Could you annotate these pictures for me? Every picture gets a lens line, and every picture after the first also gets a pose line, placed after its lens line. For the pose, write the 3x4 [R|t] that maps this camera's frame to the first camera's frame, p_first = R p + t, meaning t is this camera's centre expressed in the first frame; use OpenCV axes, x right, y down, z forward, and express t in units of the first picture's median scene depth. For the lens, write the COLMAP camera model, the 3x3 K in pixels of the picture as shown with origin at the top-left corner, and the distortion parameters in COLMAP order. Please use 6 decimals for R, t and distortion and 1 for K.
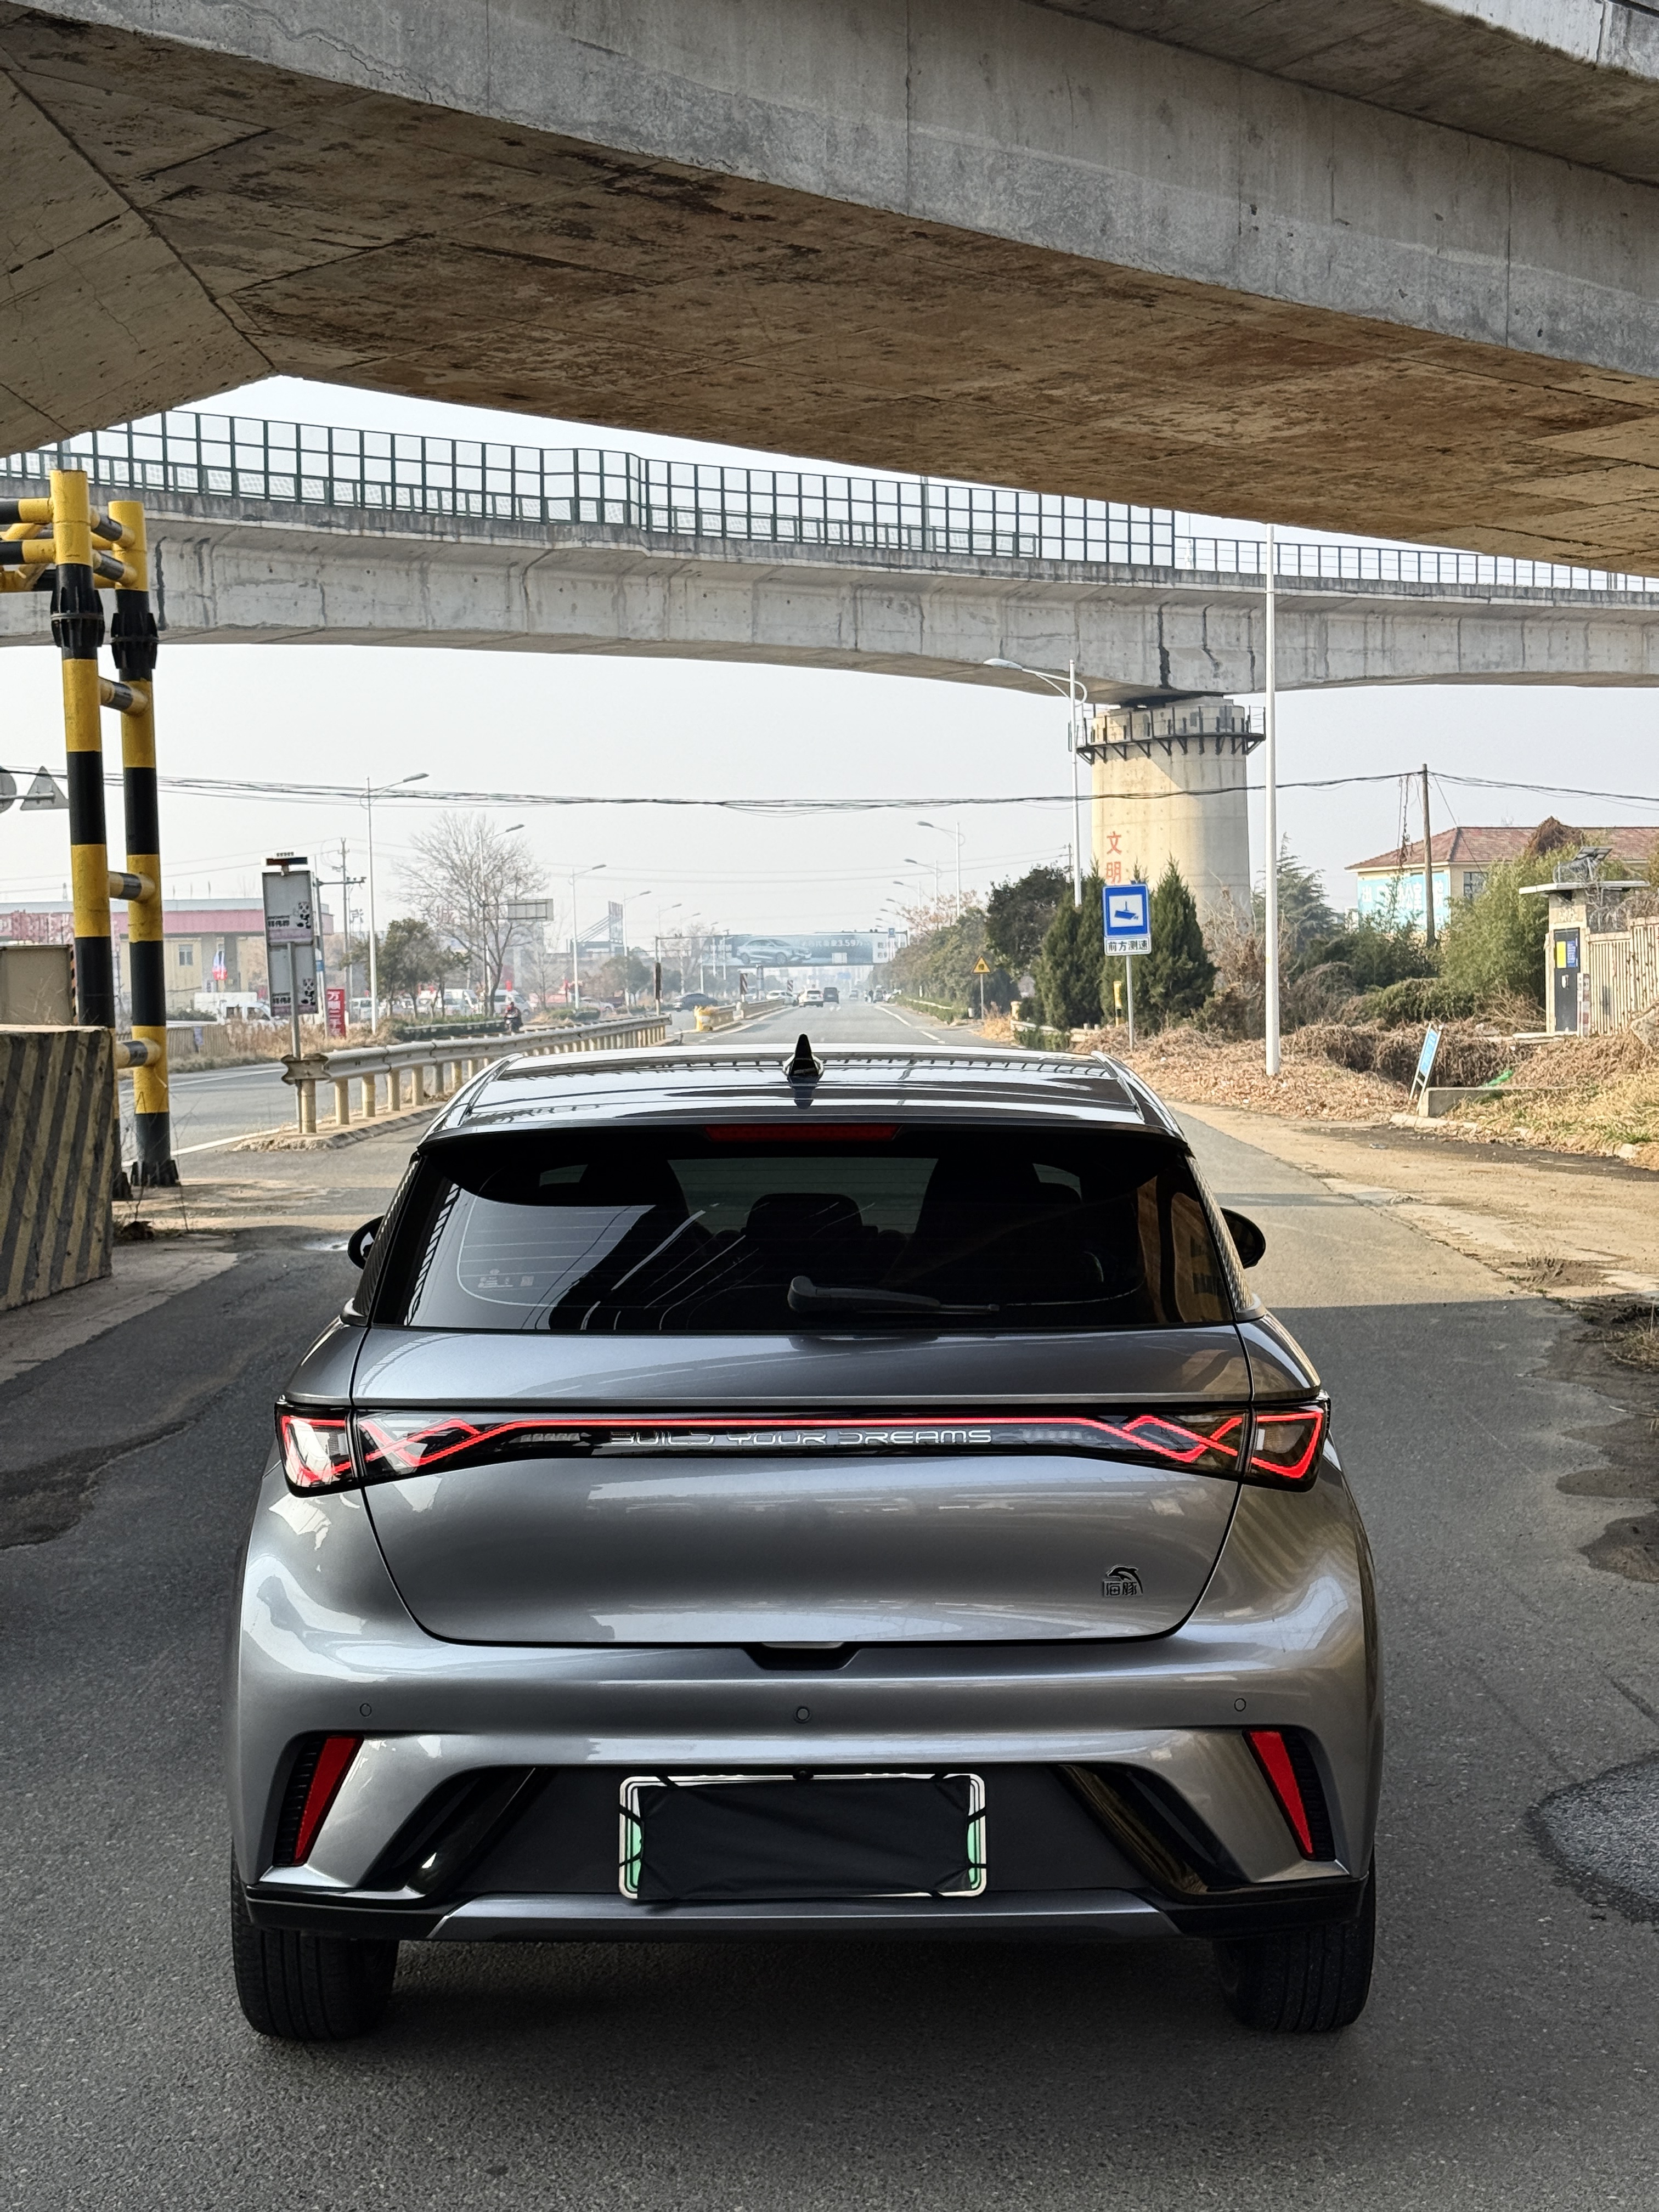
lens RADIAL K [[3120.0, 0, 829.5], [0, 3120.0, 1106.0], [0, 0, 1]] dist [0.300622, -0.715562]
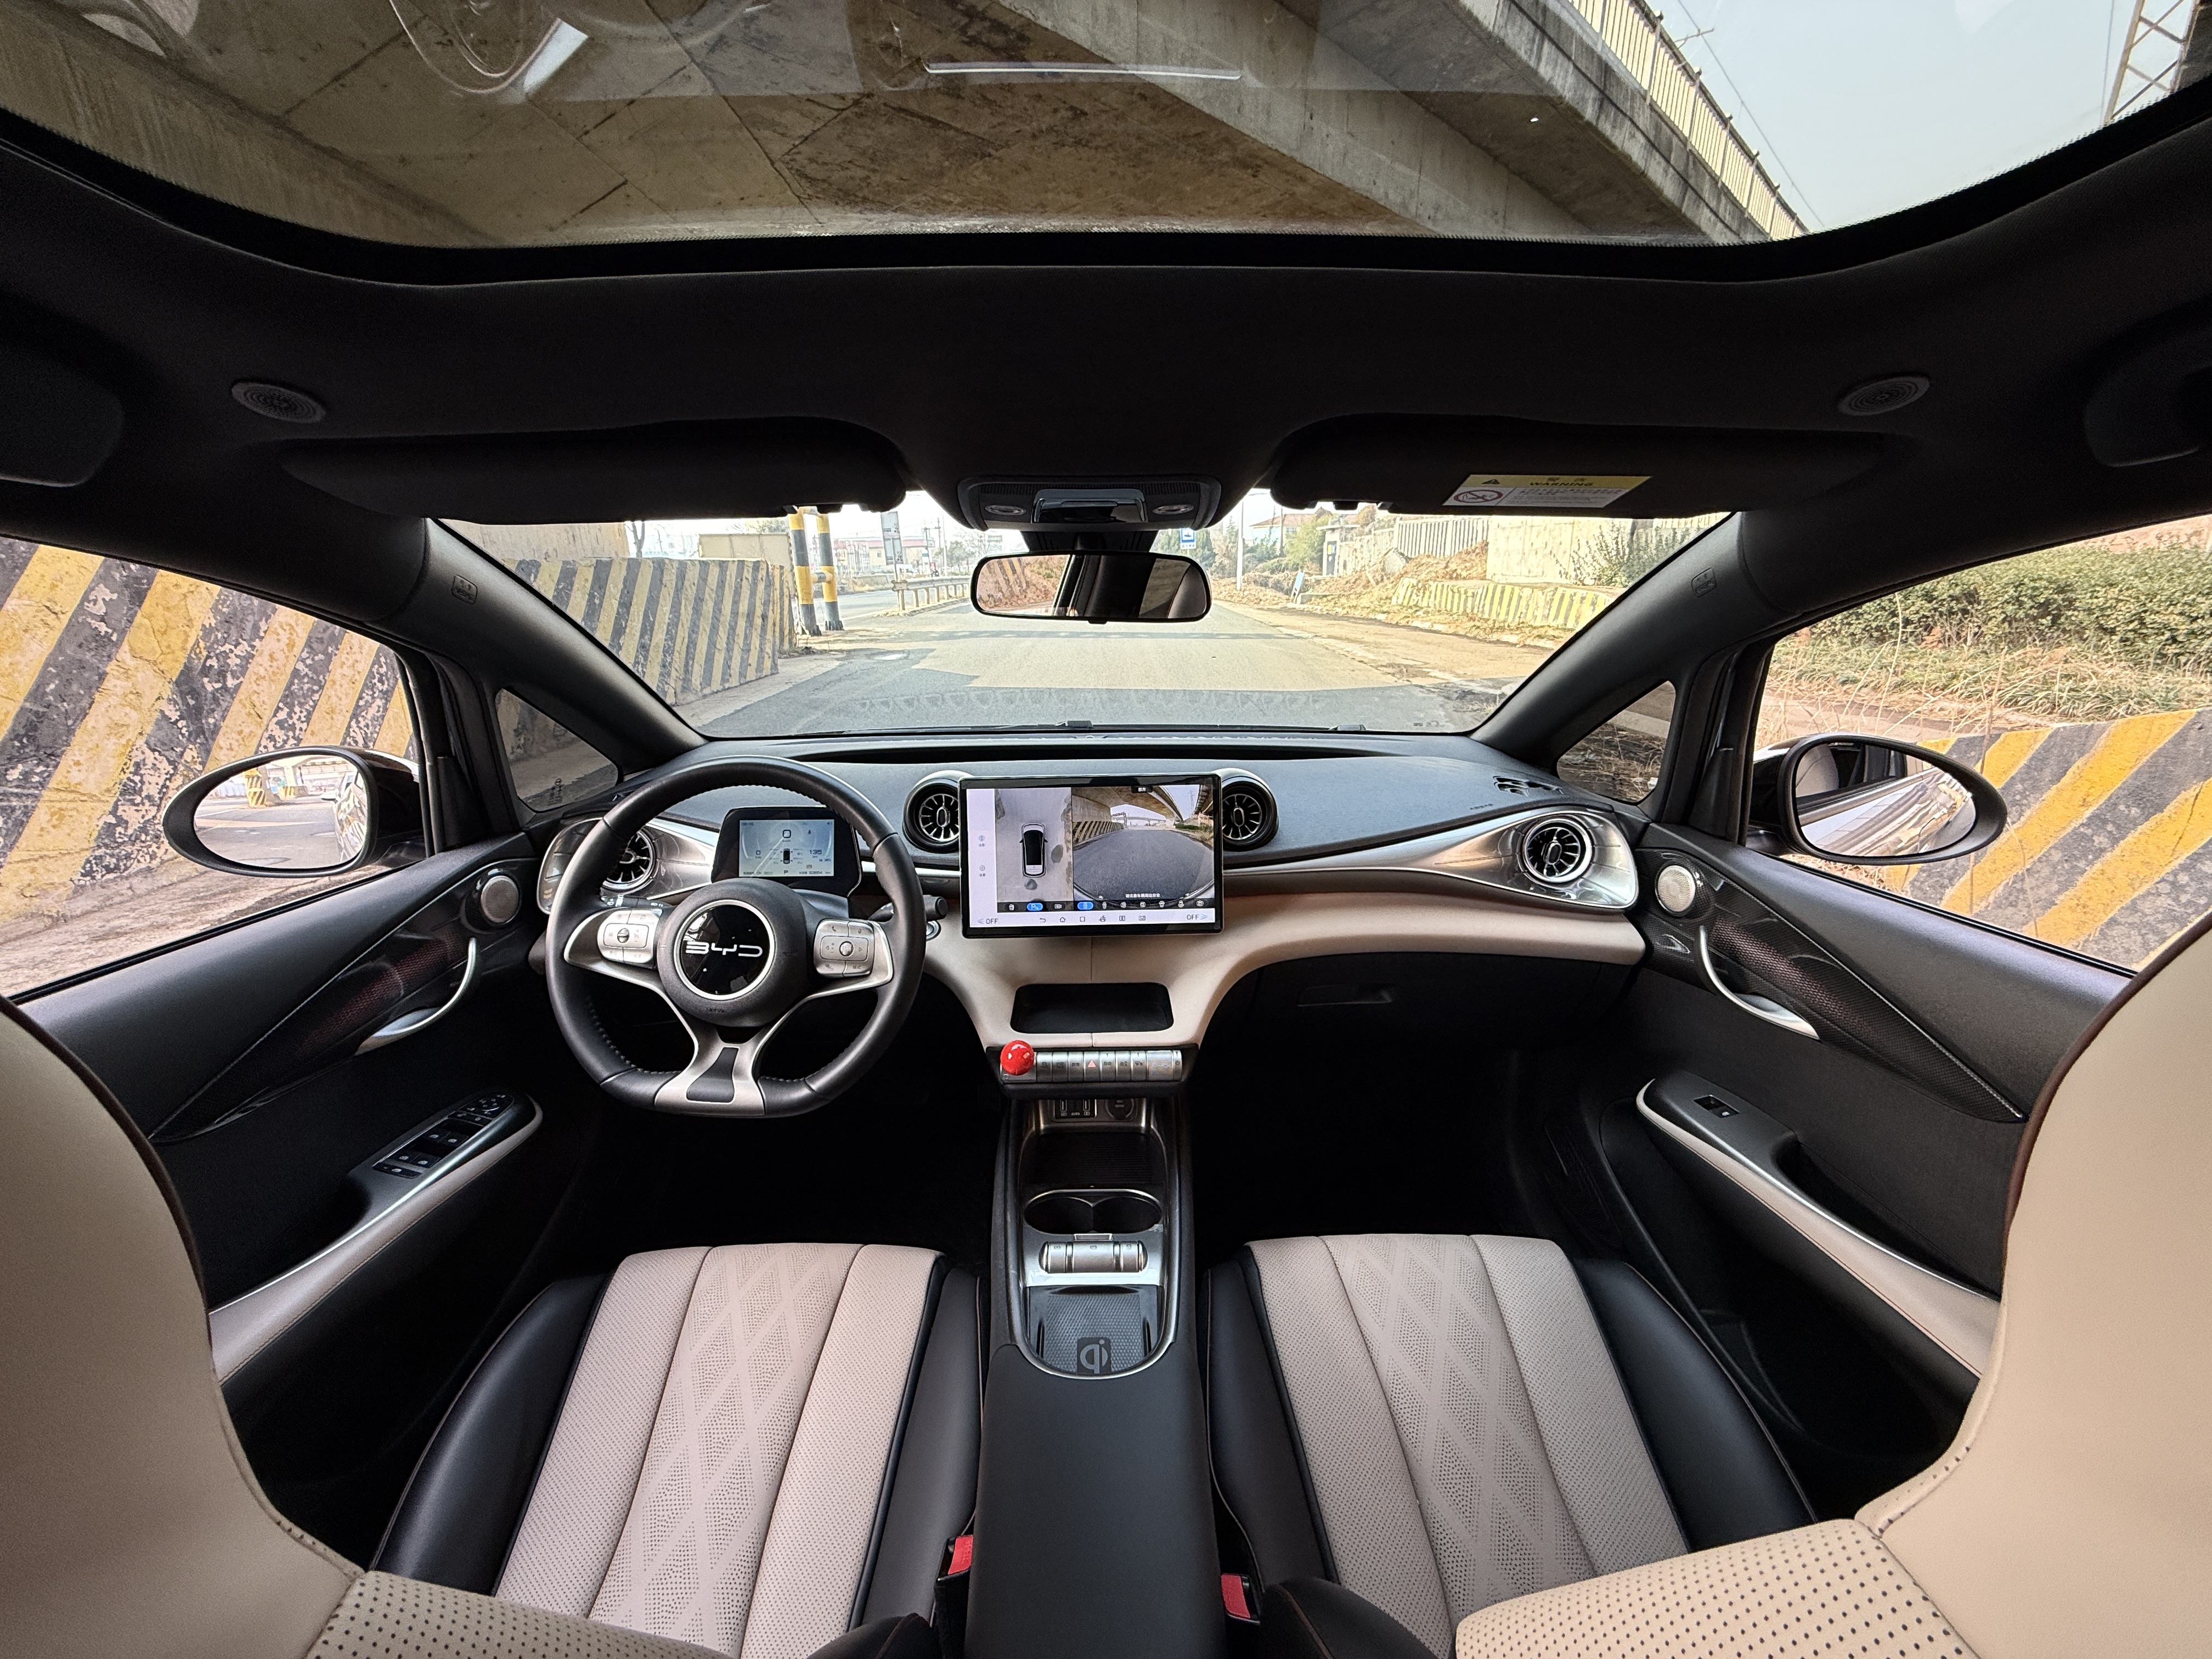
lens RADIAL K [[861.7, 0, 1106.0], [0, 861.7, 829.5], [0, 0, 1]] dist [-0.007052, 0.000236]
pose [[0.999813, -0.004197, 0.018874, -0.003141], [-0.000758, 0.966898, 0.255161, 0.004173], [-0.019320, -0.255128, 0.966714, 0.378359]]
